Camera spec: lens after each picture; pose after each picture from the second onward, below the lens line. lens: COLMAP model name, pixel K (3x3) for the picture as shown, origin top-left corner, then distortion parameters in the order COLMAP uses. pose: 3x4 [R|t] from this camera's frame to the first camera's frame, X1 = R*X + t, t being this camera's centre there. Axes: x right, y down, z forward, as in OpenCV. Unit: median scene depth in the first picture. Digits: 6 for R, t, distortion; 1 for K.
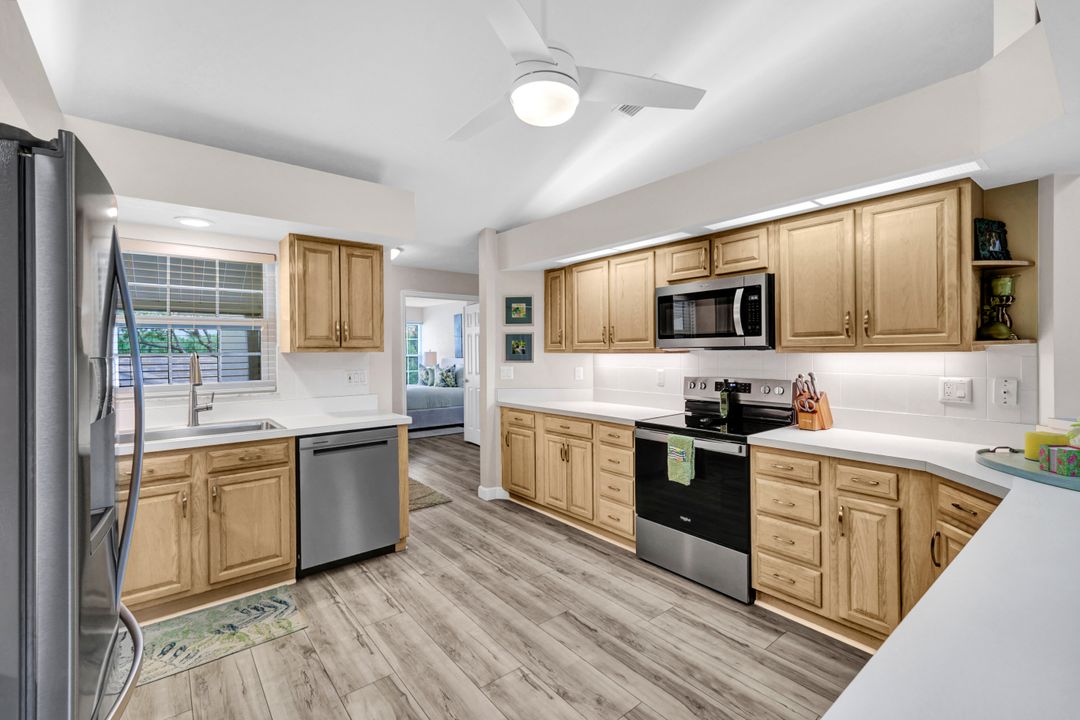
lens RADIAL K [[472.5, 0, 546.0], [0, 472.5, 353.4], [0, 0, 1]] dist [0.001449, -0.000108]
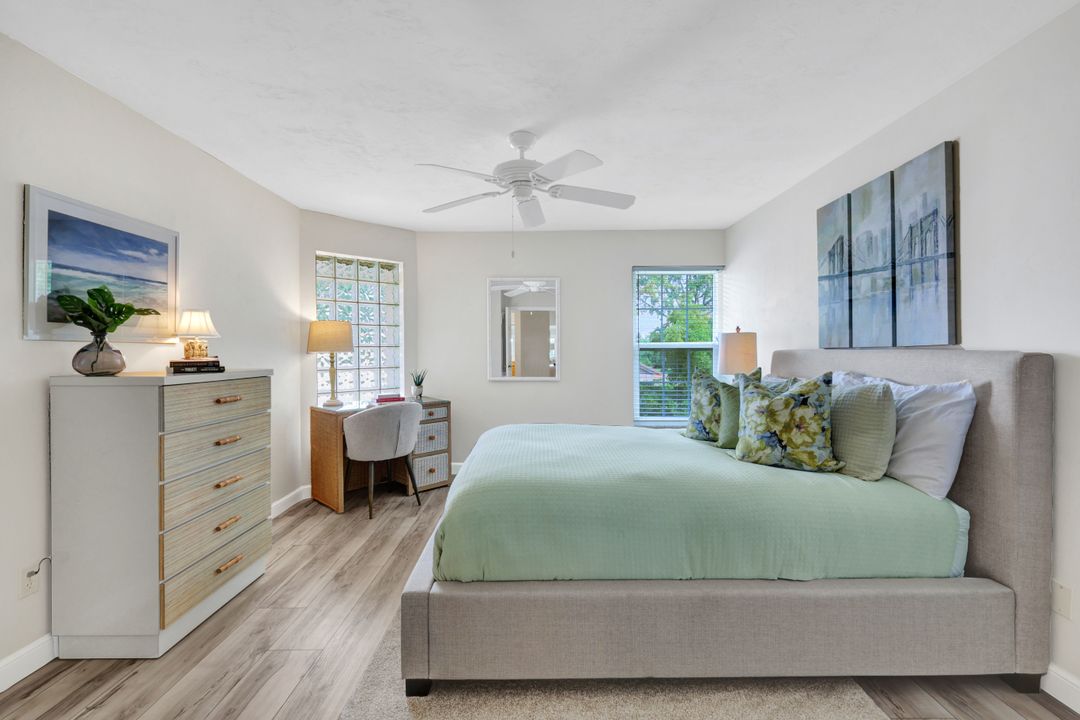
lens RADIAL K [[472.5, 0, 546.0], [0, 472.5, 353.4], [0, 0, 1]] dist [0.001449, -0.000108]
pose [[0.780354, 0.006386, -0.625305, -0.157496], [-0.003134, 0.999975, 0.006302, 0.012397], [0.625330, -0.002959, 0.780355, 0.735768]]
